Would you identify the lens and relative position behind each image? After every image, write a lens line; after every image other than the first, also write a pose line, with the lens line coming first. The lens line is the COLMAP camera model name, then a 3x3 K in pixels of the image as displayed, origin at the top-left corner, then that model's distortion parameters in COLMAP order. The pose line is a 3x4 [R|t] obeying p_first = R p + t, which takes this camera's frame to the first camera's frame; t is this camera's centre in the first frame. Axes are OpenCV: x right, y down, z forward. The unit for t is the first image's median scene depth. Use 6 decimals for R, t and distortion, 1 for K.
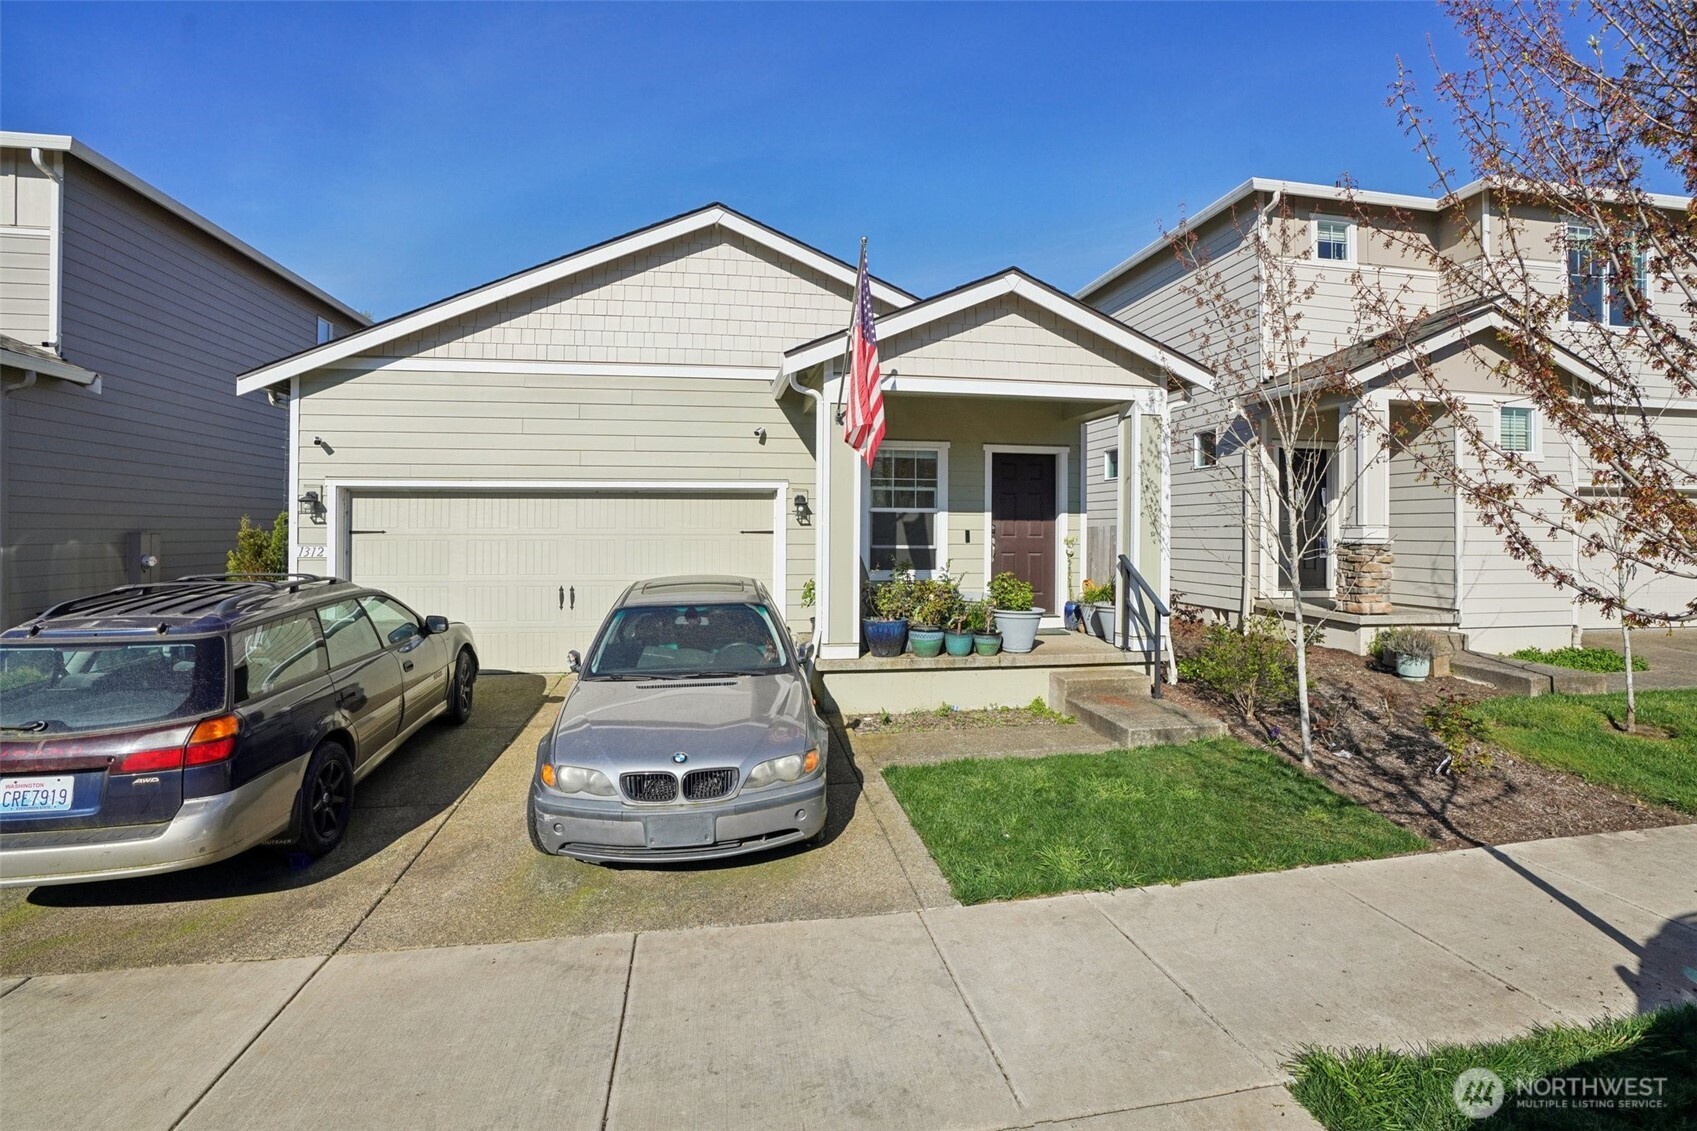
lens RADIAL K [[770.9, 0, 852.6], [0, 770.9, 561.1], [0, 0, 1]] dist [-0.013475, 0.000963]
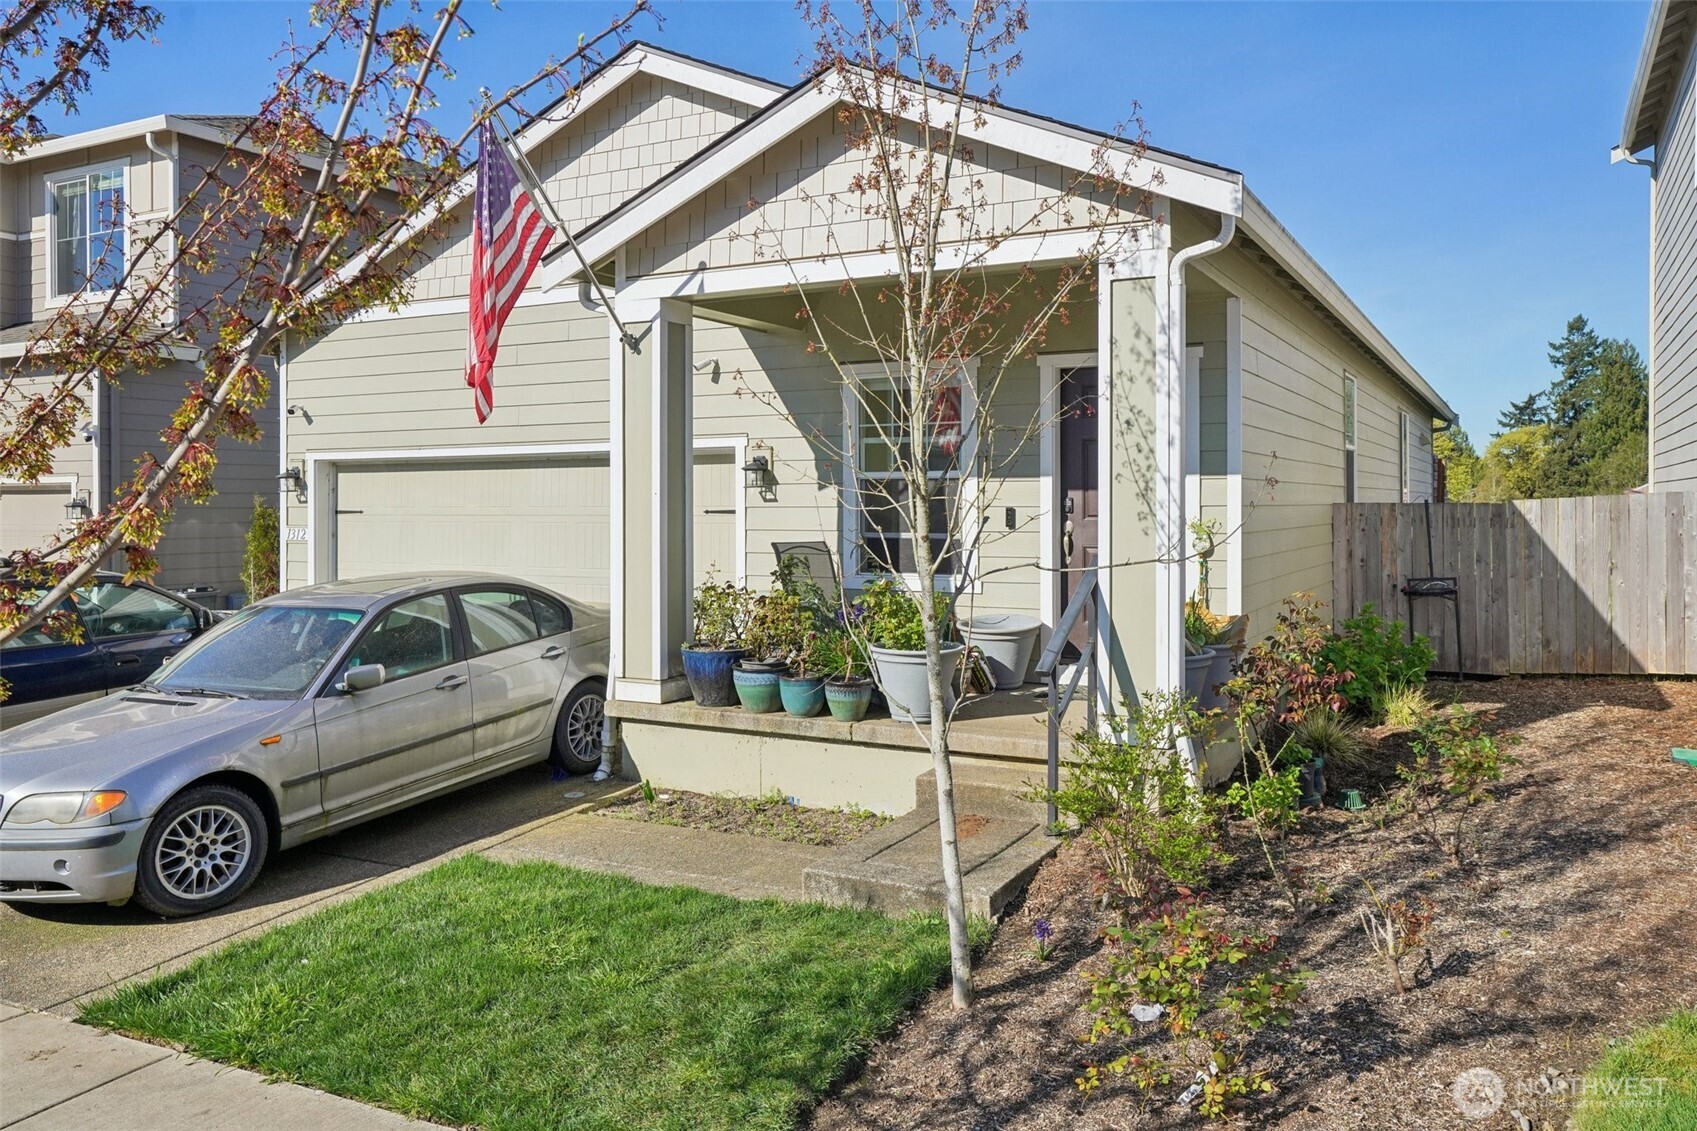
lens RADIAL K [[1282.2, 0, 853.1], [0, 1282.2, 523.0], [0, 0, 1]] dist [0.086752, -0.001901]
pose [[0.780450, 0.005305, -0.625195, 0.756856], [-0.021617, 0.999595, -0.018504, -0.010976], [0.624844, 0.027956, 0.780249, 0.220803]]
